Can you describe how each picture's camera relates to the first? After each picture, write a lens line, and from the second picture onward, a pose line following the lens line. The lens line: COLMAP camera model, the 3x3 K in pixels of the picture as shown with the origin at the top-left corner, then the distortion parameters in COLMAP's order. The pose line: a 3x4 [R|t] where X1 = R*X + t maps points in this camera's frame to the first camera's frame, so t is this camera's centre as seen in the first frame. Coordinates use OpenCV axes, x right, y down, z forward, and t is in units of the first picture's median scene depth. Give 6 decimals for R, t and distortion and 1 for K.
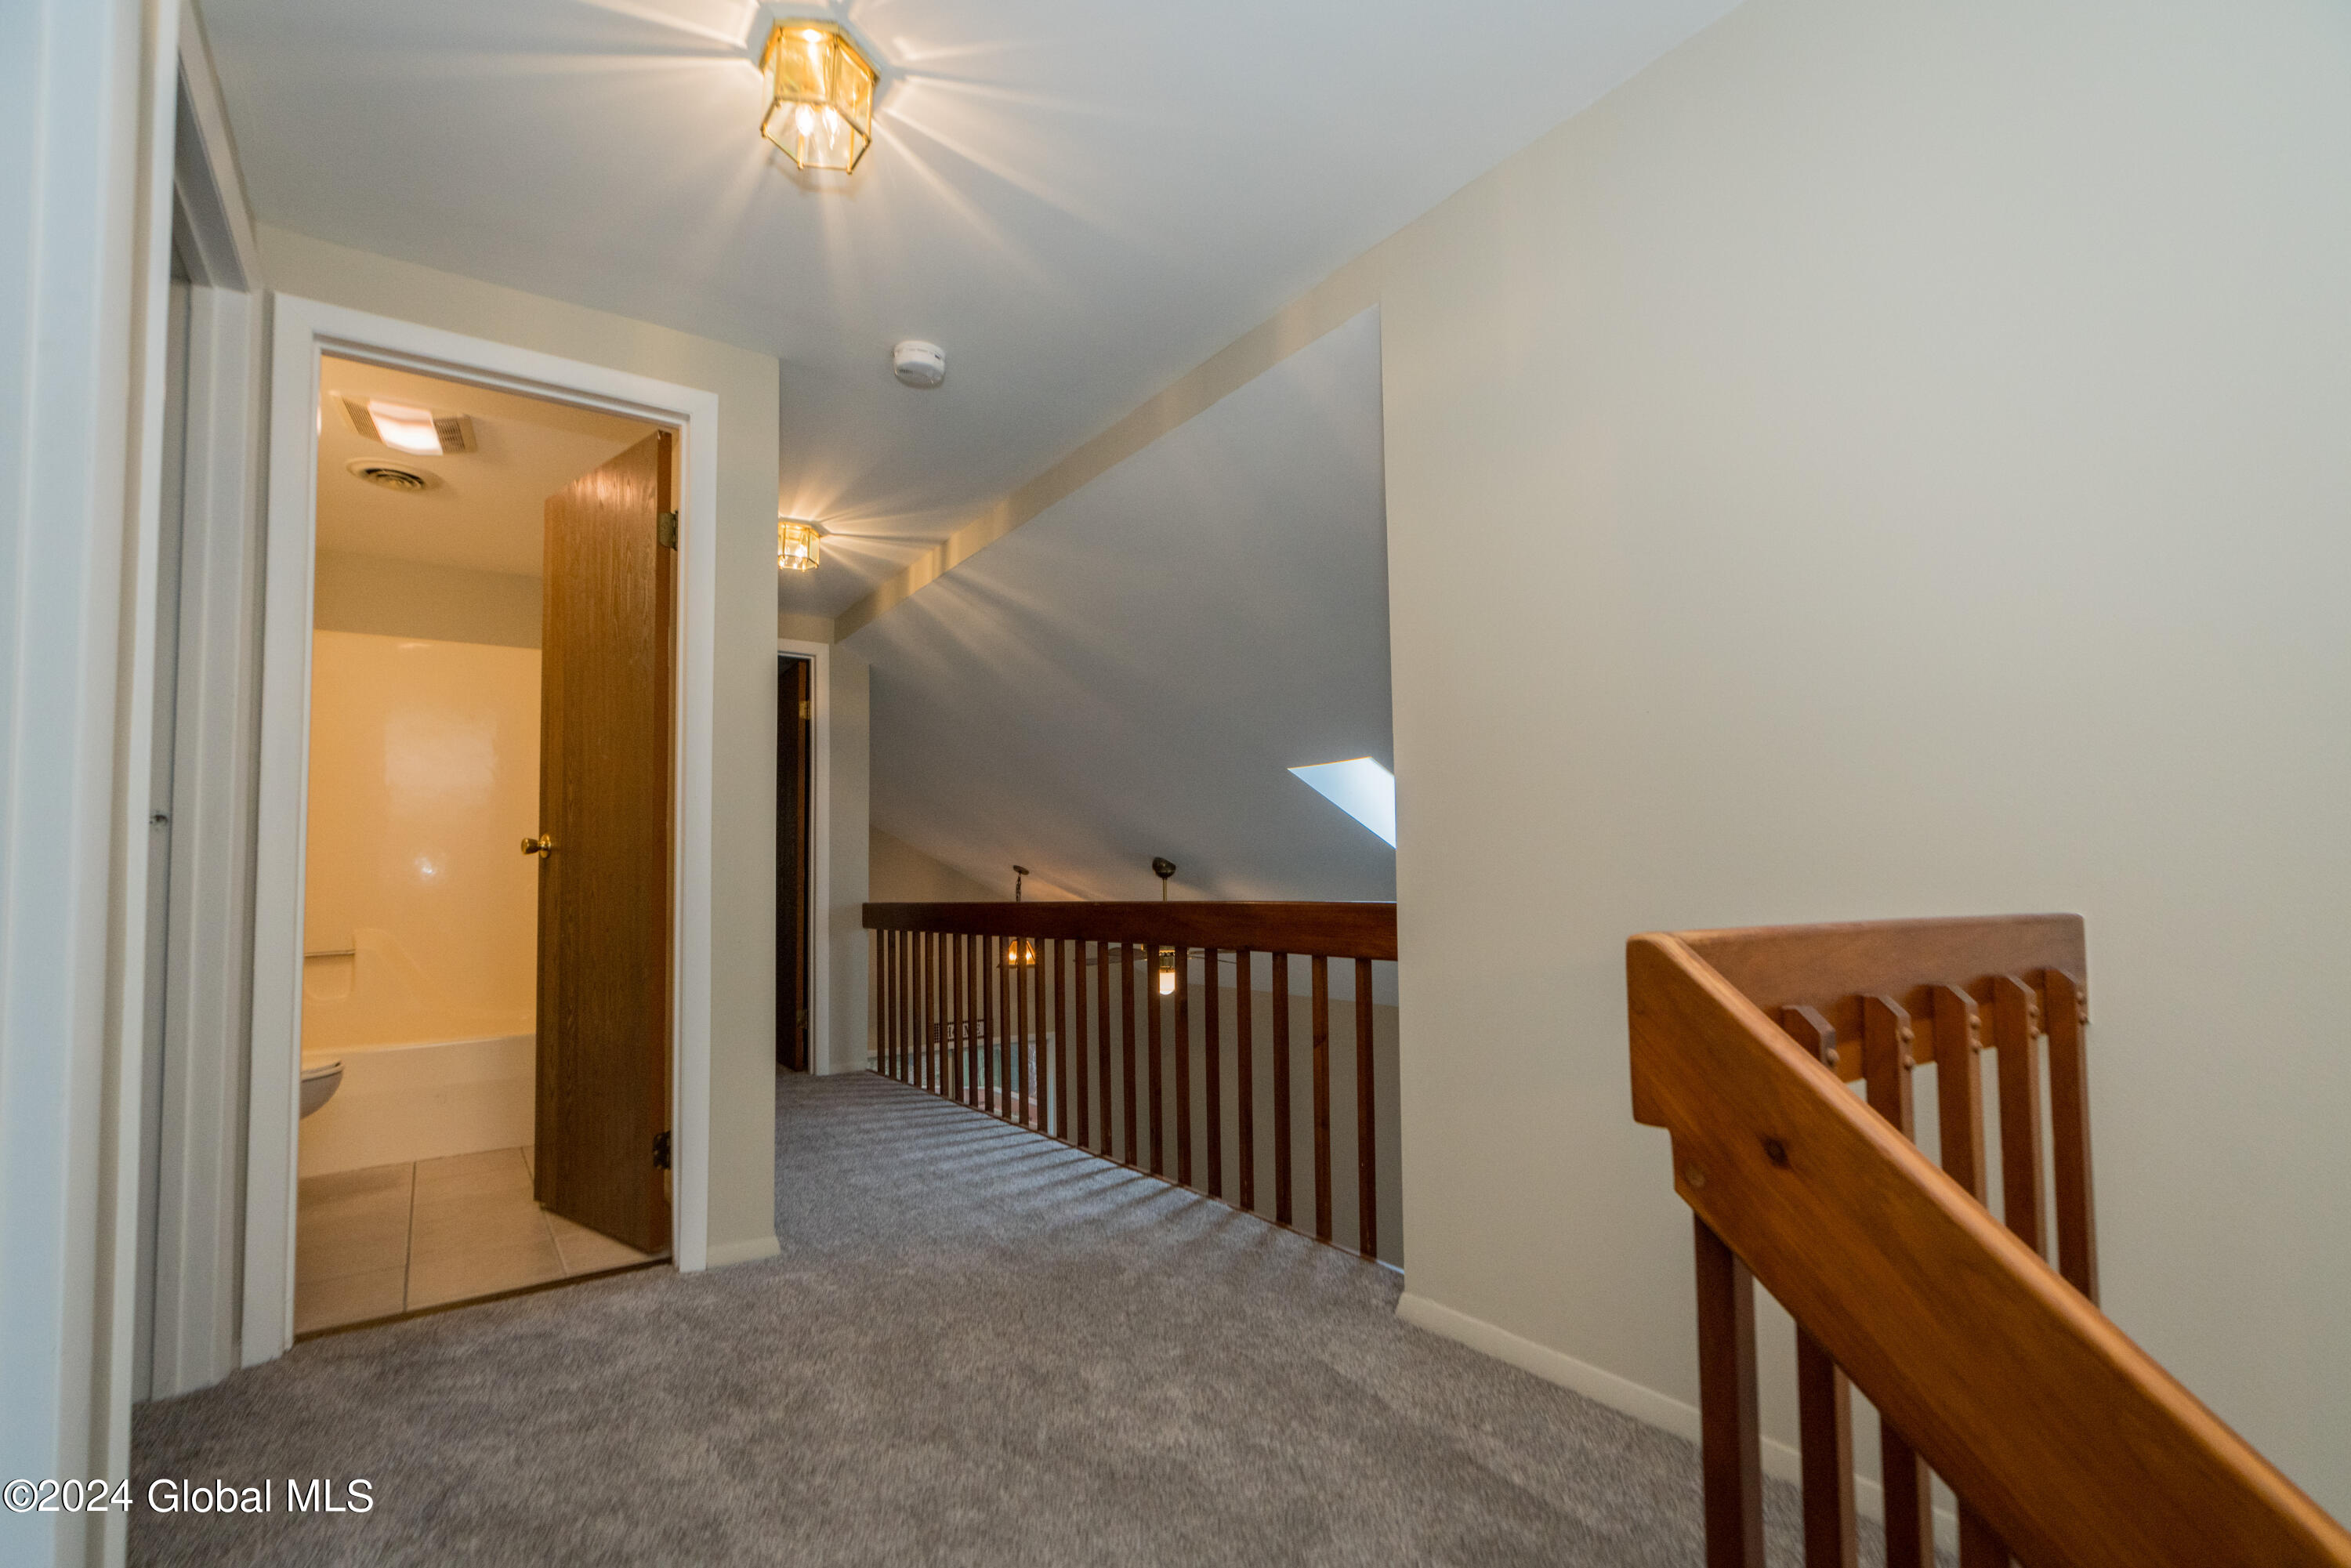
lens RADIAL K [[1058.8, 0, 1174.2], [0, 1058.8, 806.4], [0, 0, 1]] dist [-0.004199, 0.000887]
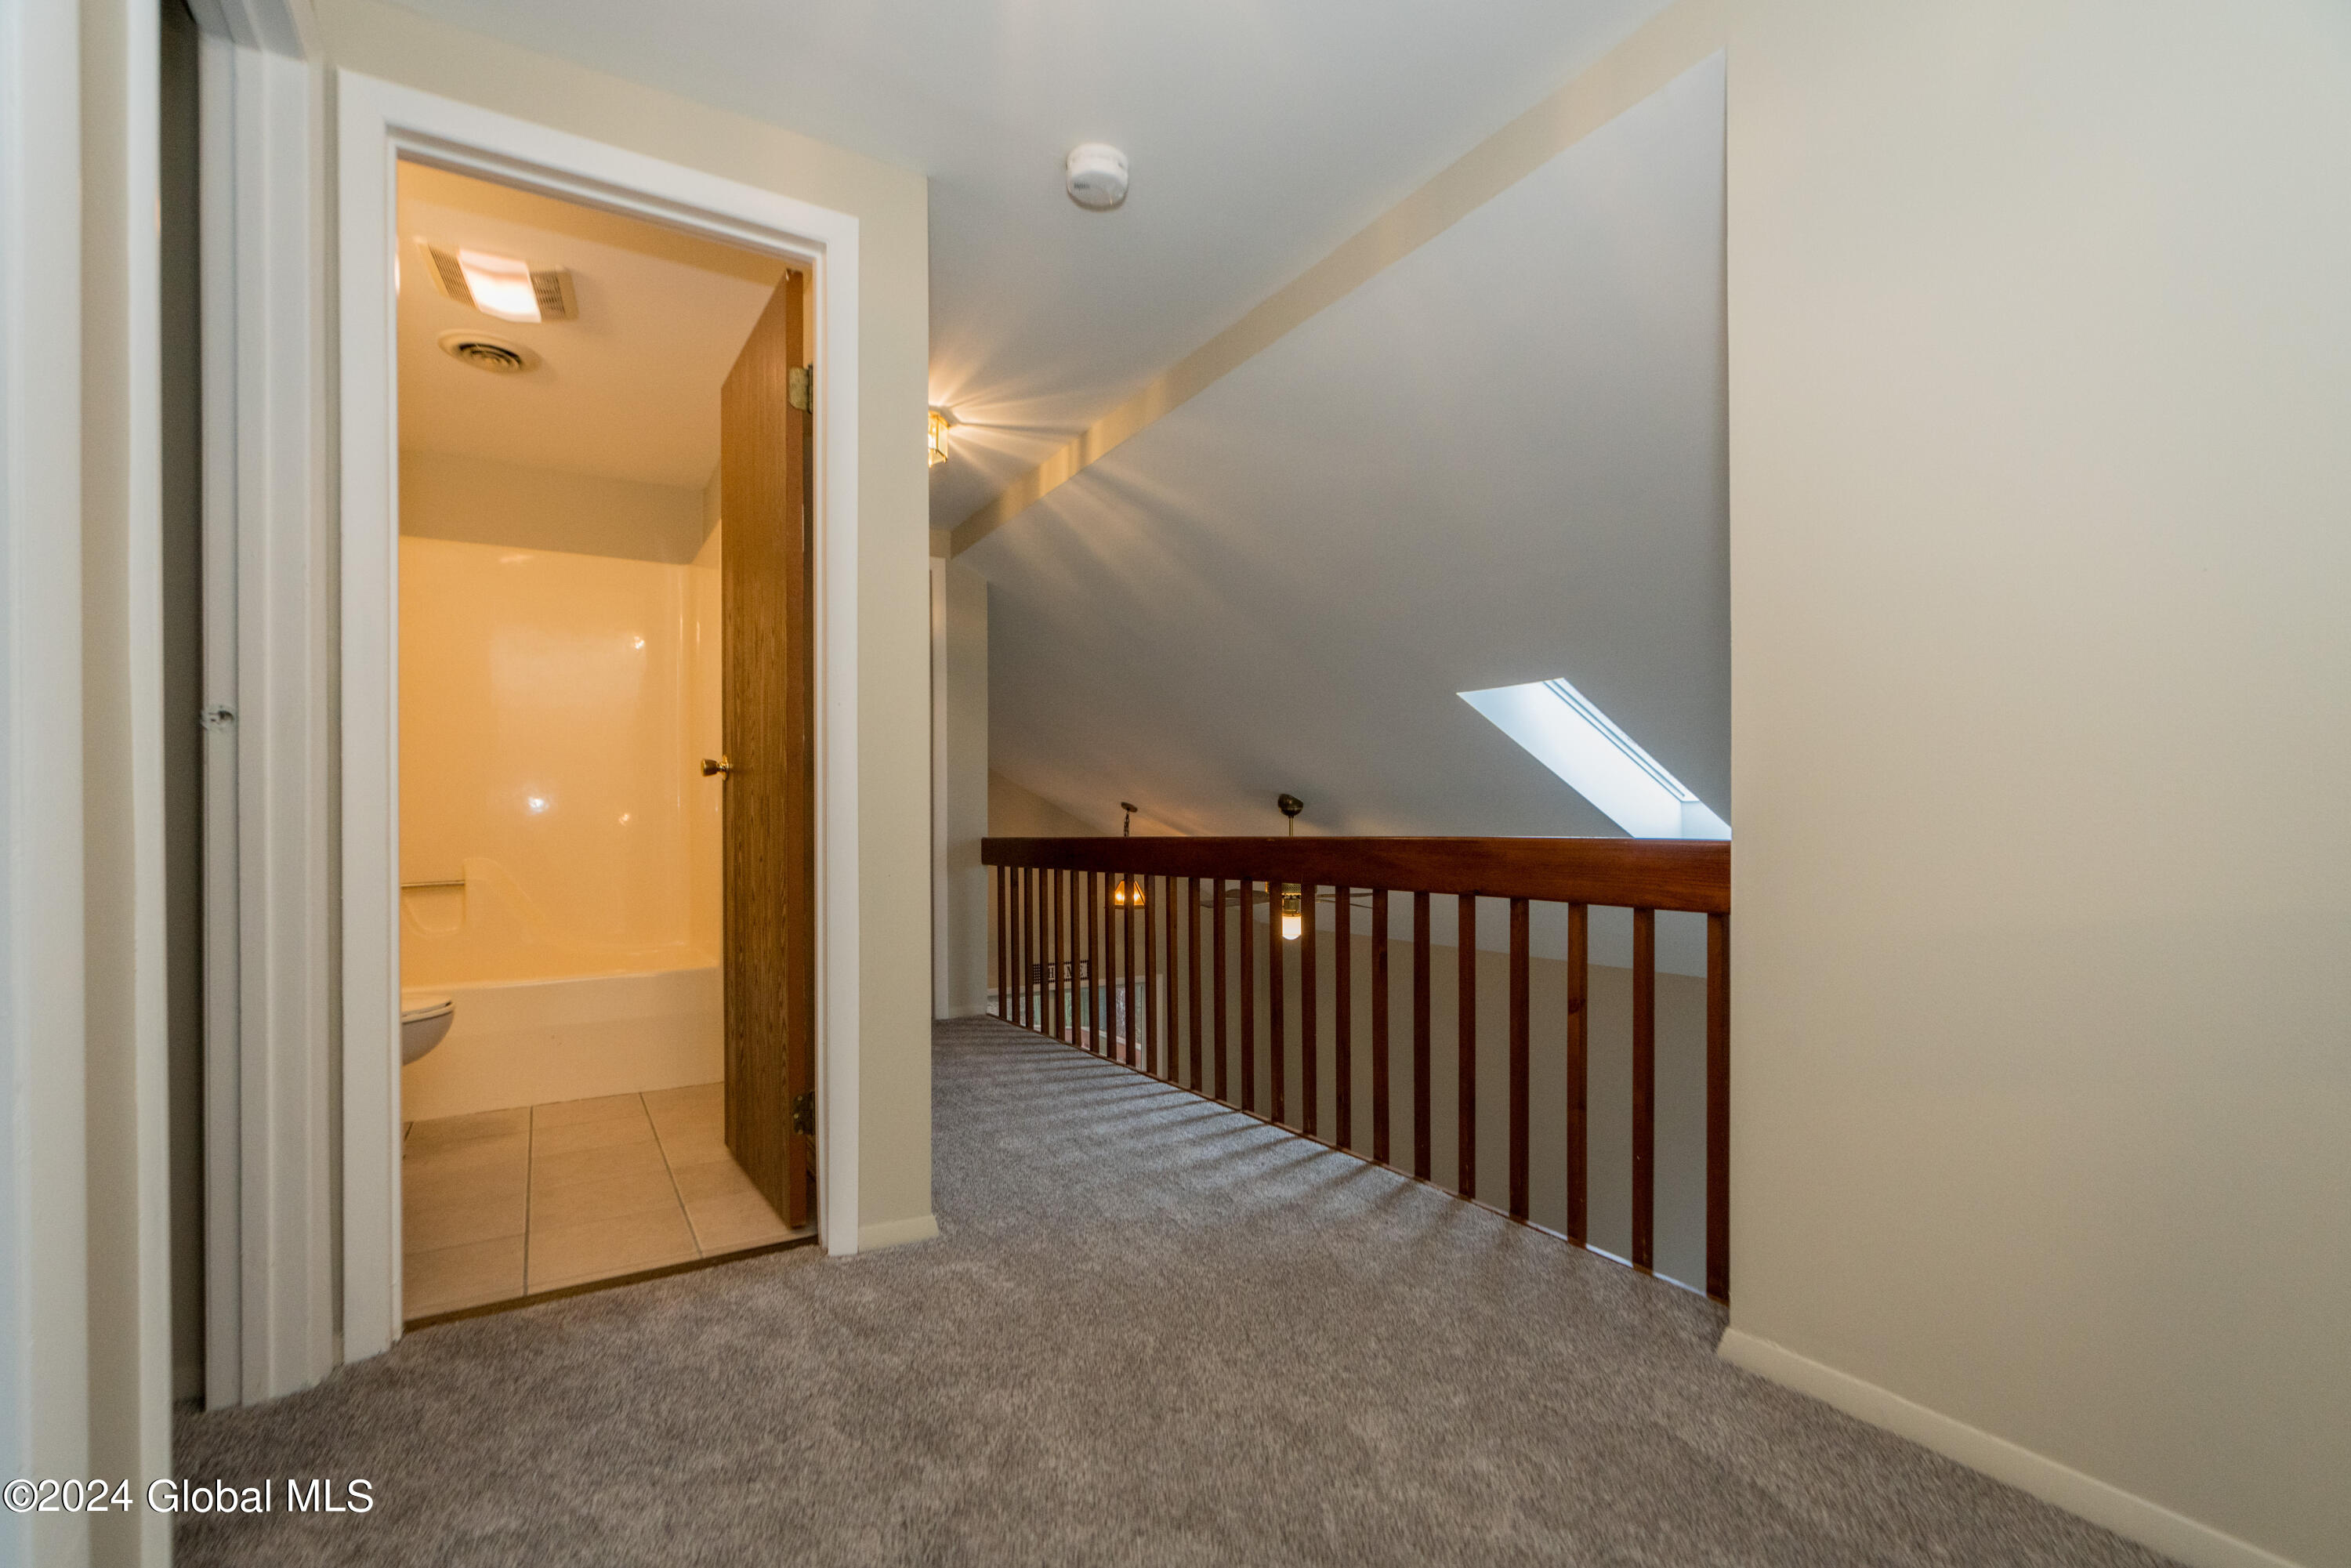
lens RADIAL K [[1045.4, 0, 1170.4], [0, 1045.4, 806.2], [0, 0, 1]] dist [-0.001524, -0.000164]
pose [[0.997639, 0.009874, -0.067961, -0.115640], [-0.006247, 0.998555, 0.053377, 0.022636], [0.068390, -0.052827, 0.996259, 0.160716]]
